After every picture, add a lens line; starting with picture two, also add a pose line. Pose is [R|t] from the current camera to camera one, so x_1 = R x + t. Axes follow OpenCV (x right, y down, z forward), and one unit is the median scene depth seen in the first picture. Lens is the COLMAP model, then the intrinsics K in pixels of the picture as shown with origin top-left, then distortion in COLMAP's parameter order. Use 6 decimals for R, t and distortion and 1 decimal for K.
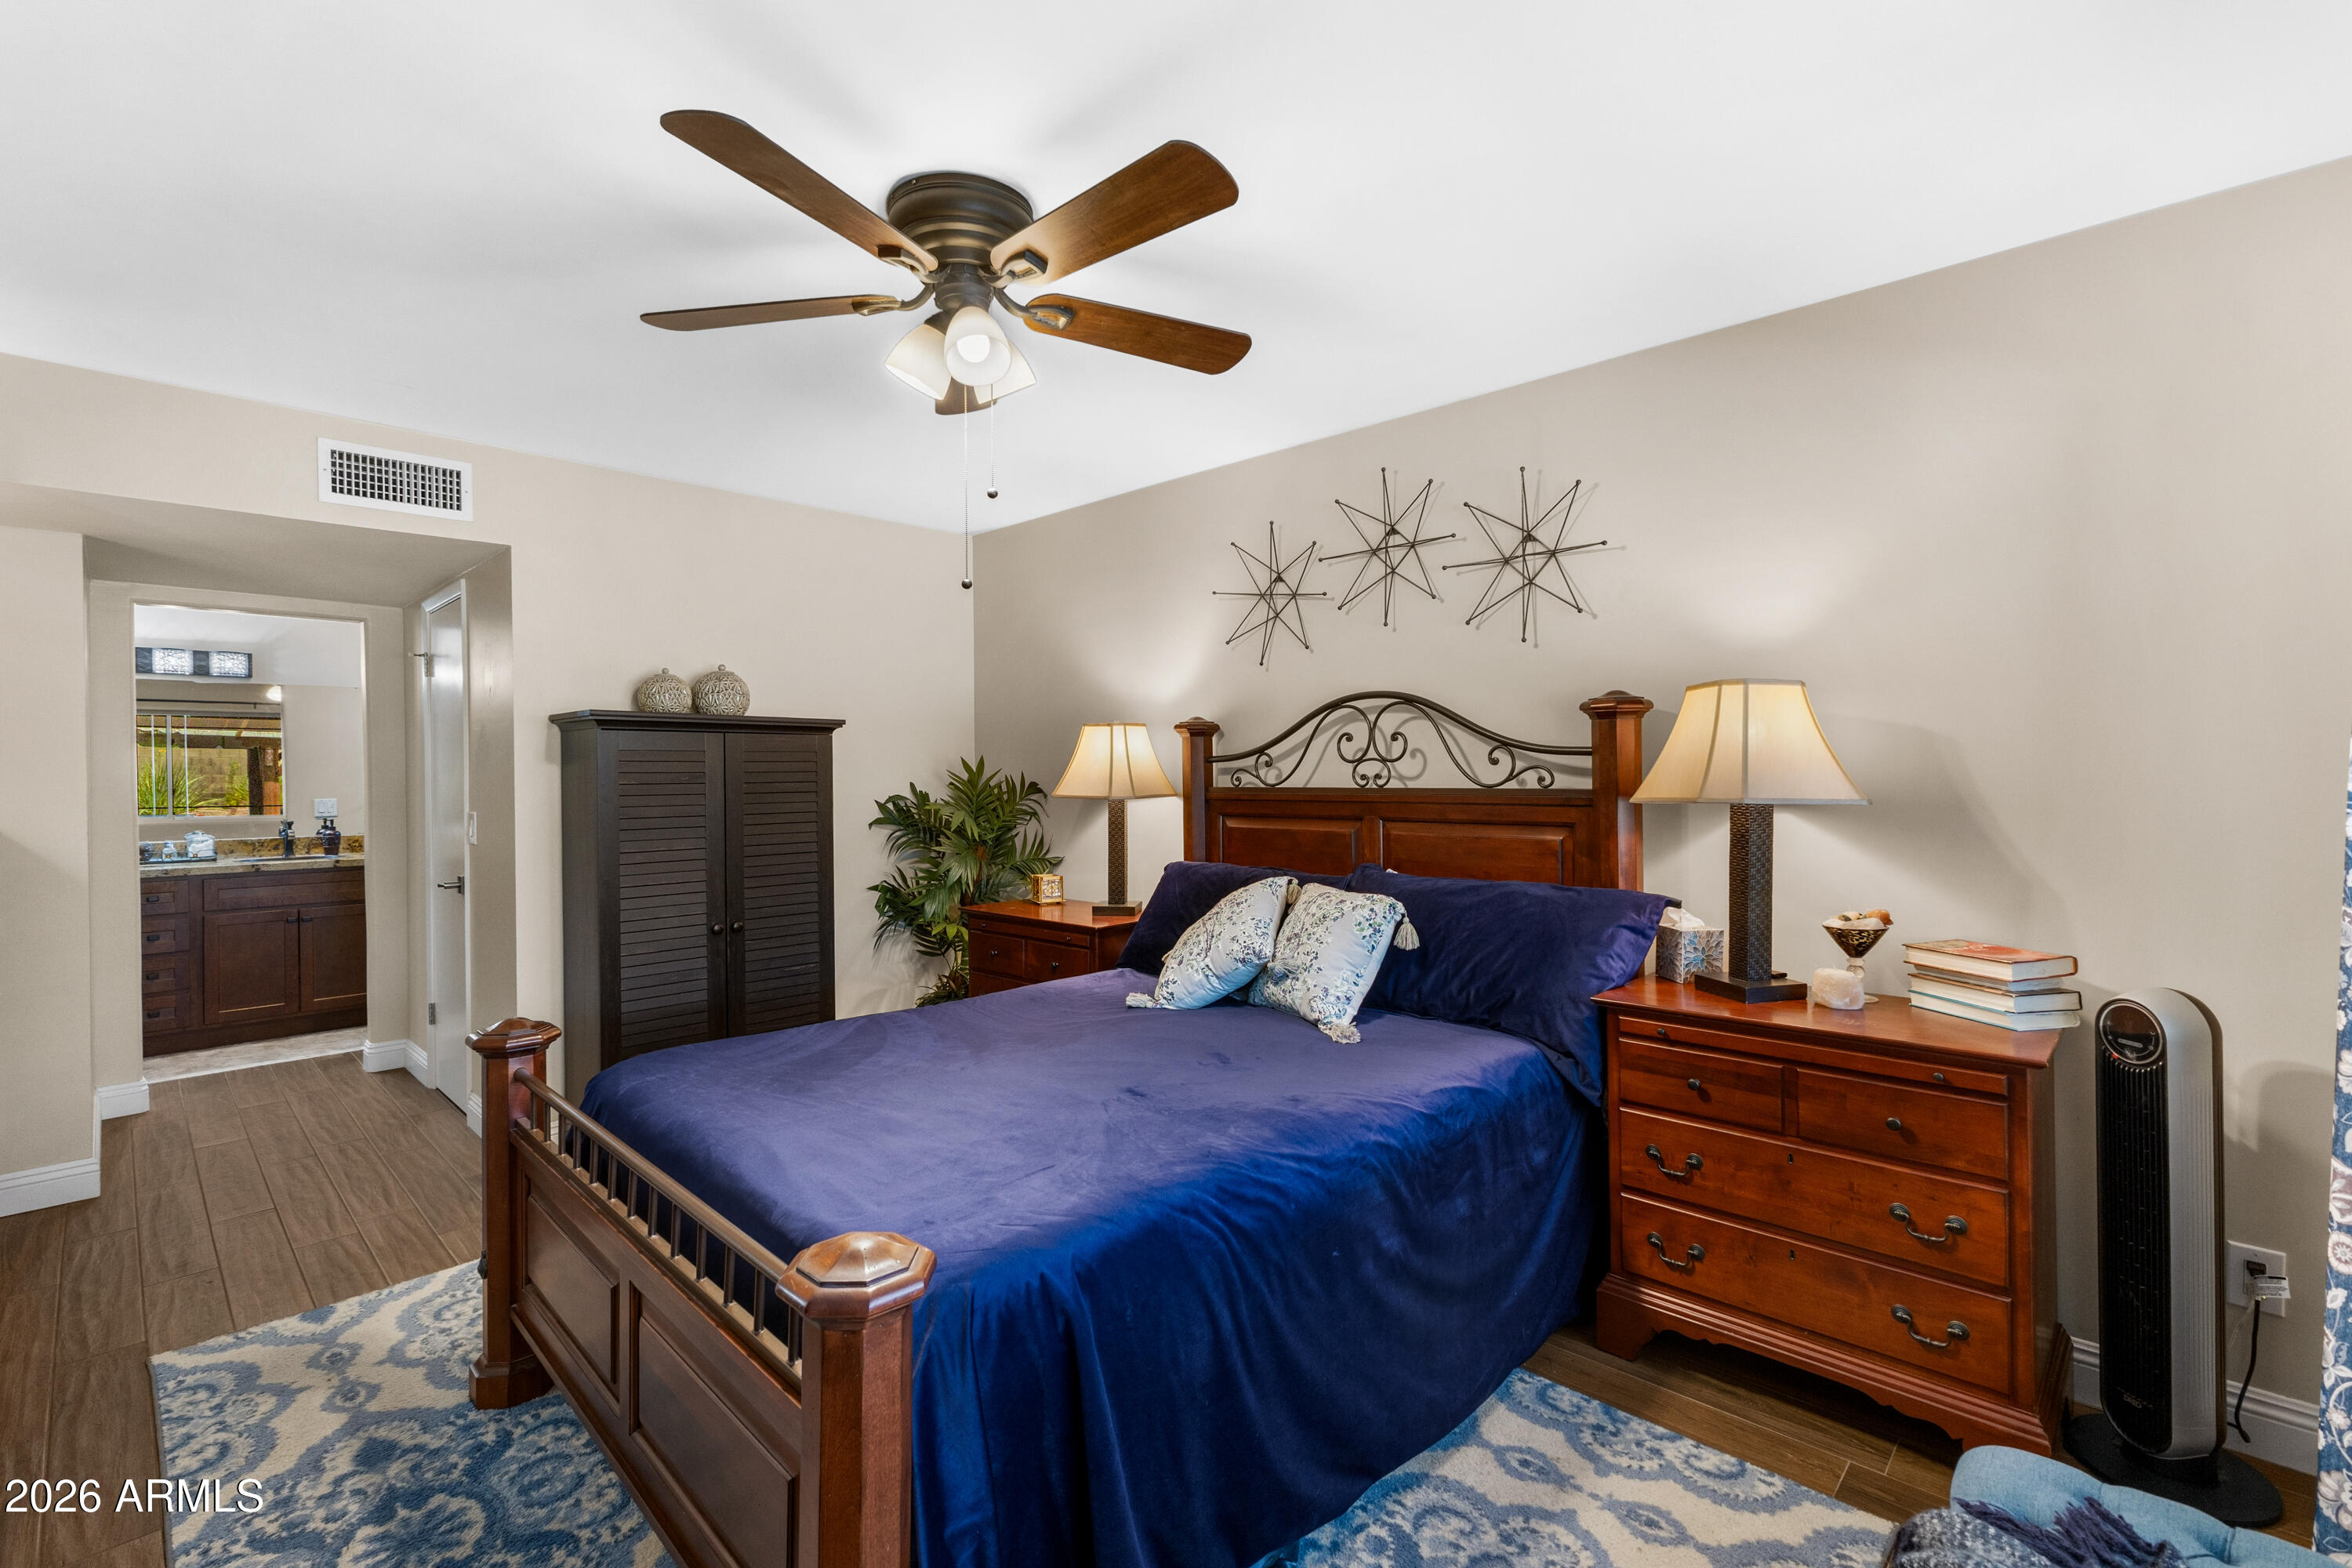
lens RADIAL K [[1032.7, 0, 1185.8], [0, 1032.7, 772.4], [0, 0, 1]] dist [0.019392, 0.000033]
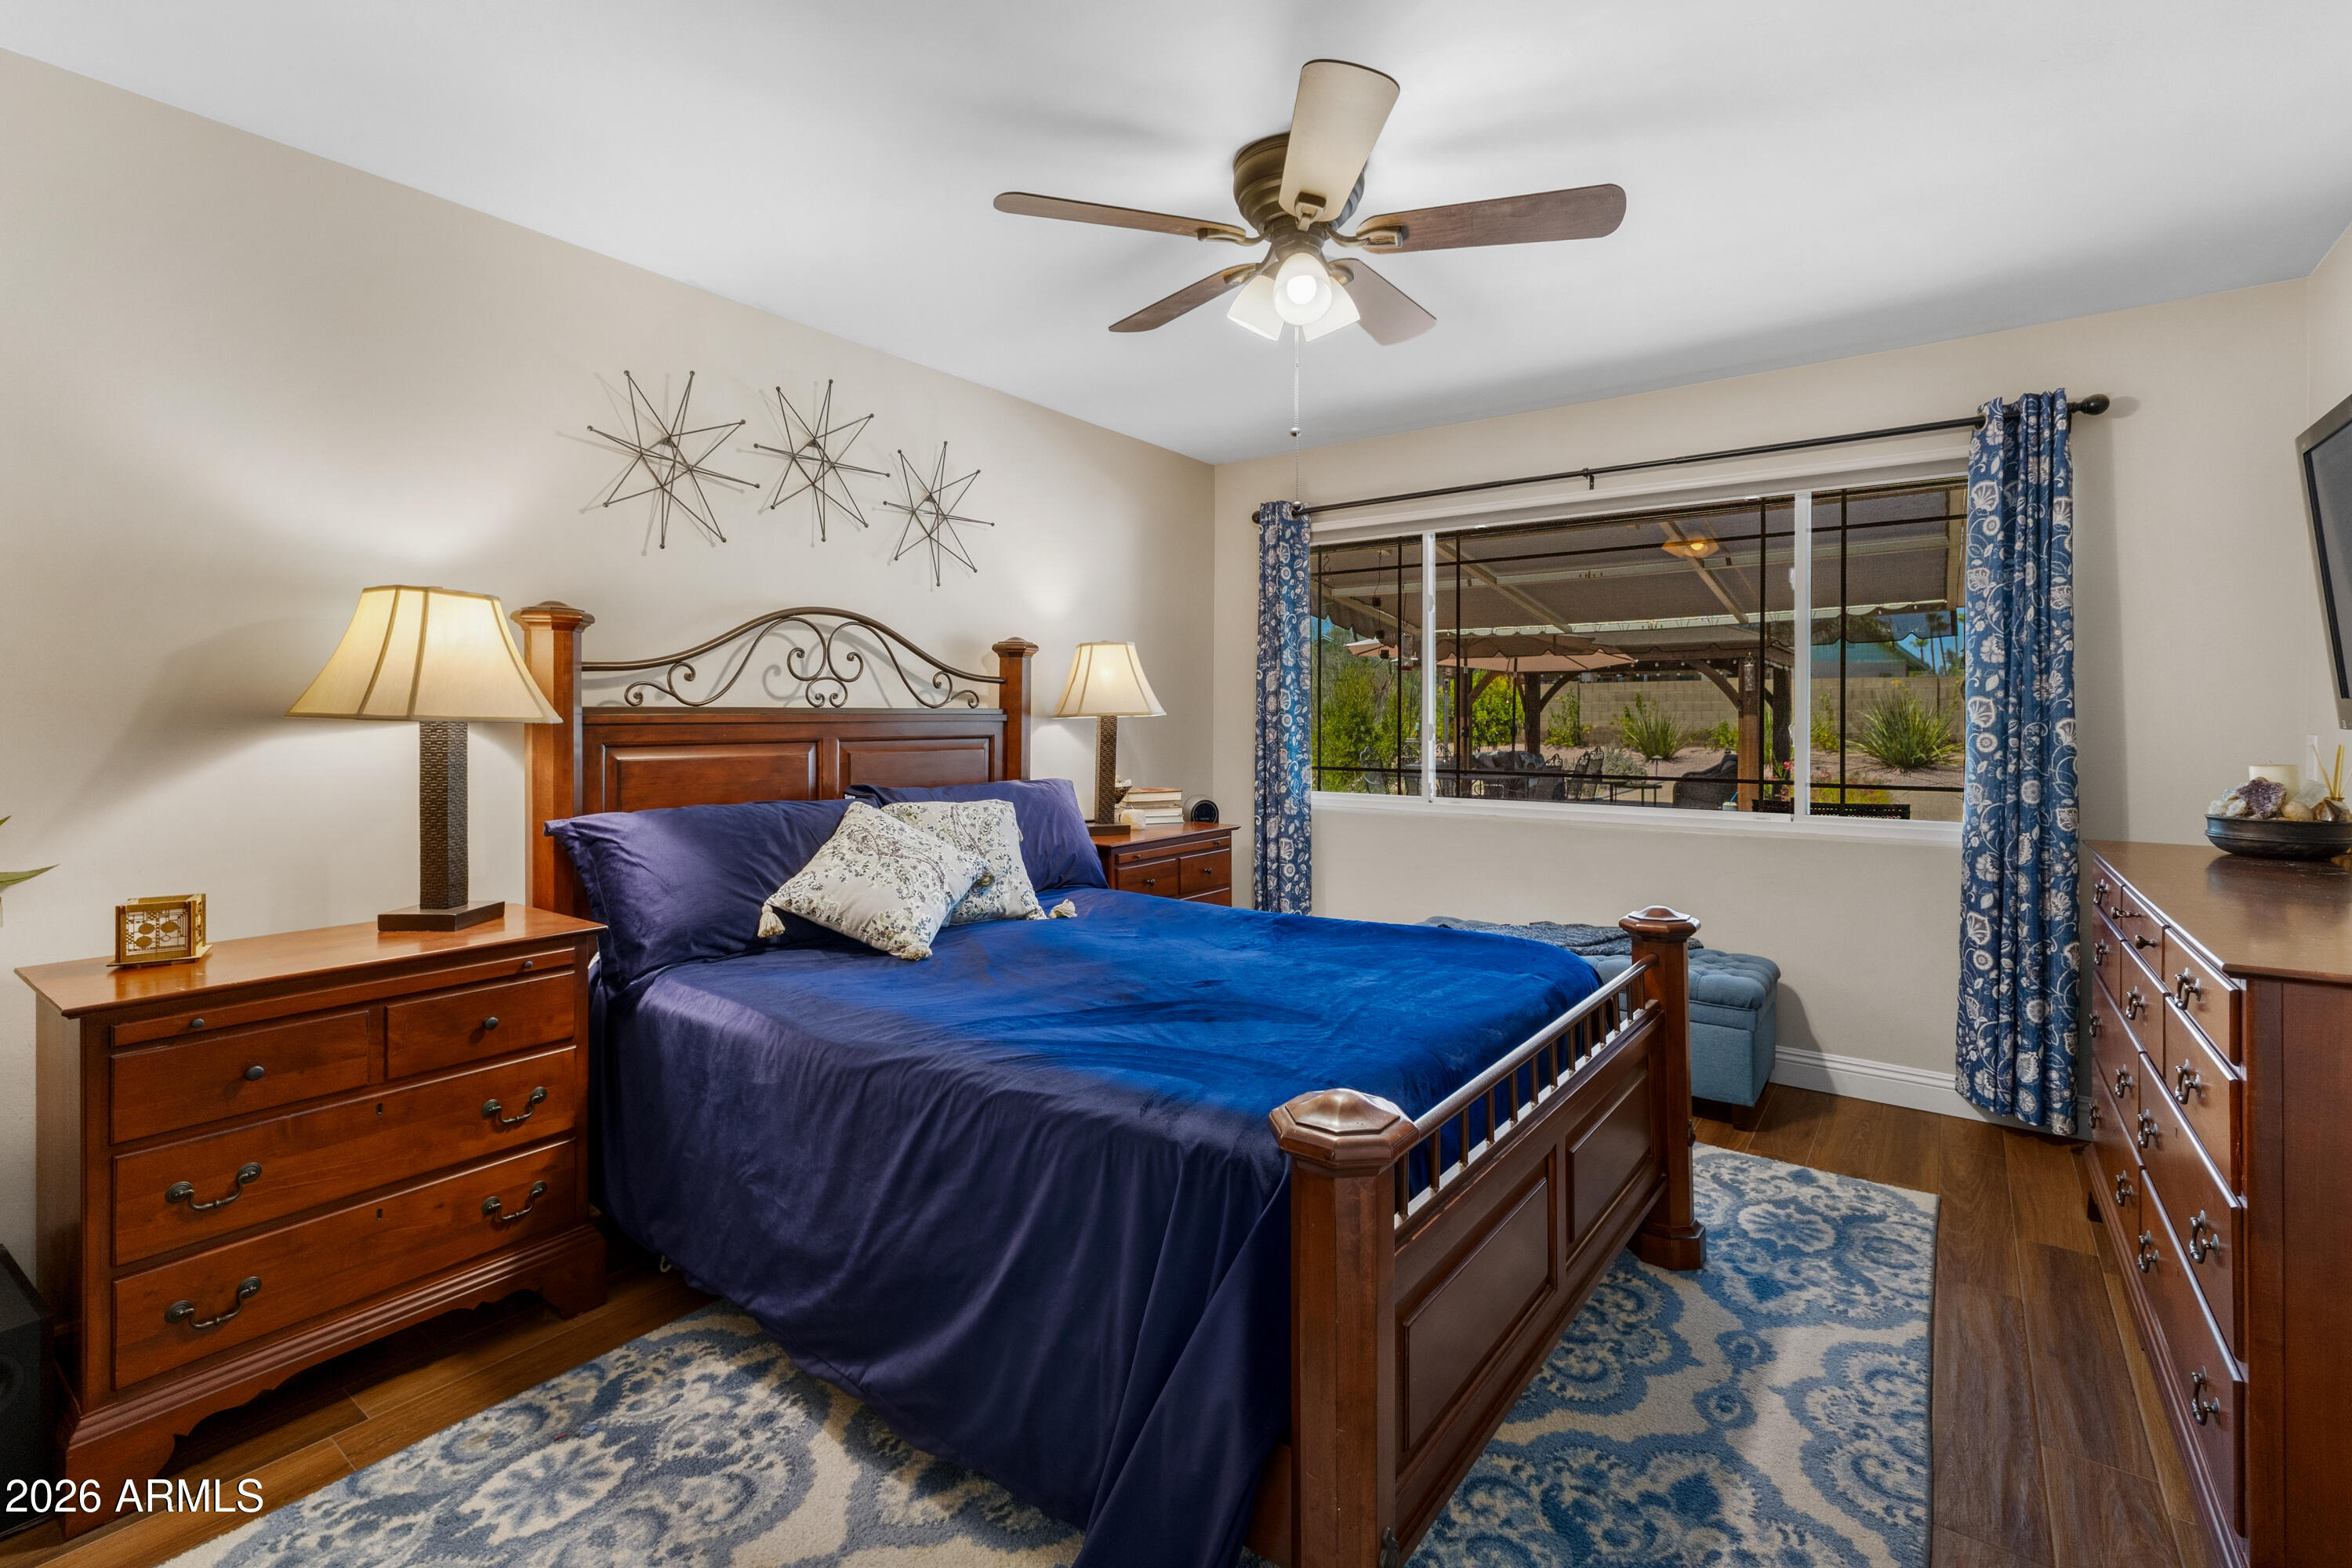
lens RADIAL K [[1022.7, 0, 1173.9], [0, 1022.7, 699.5], [0, 0, 1]] dist [0.092906, 0.000124]
pose [[-0.116755, 0.004507, 0.993151, -0.832503], [-0.018036, 0.999815, -0.006657, 0.007993], [-0.992997, -0.018689, -0.116652, 0.797268]]
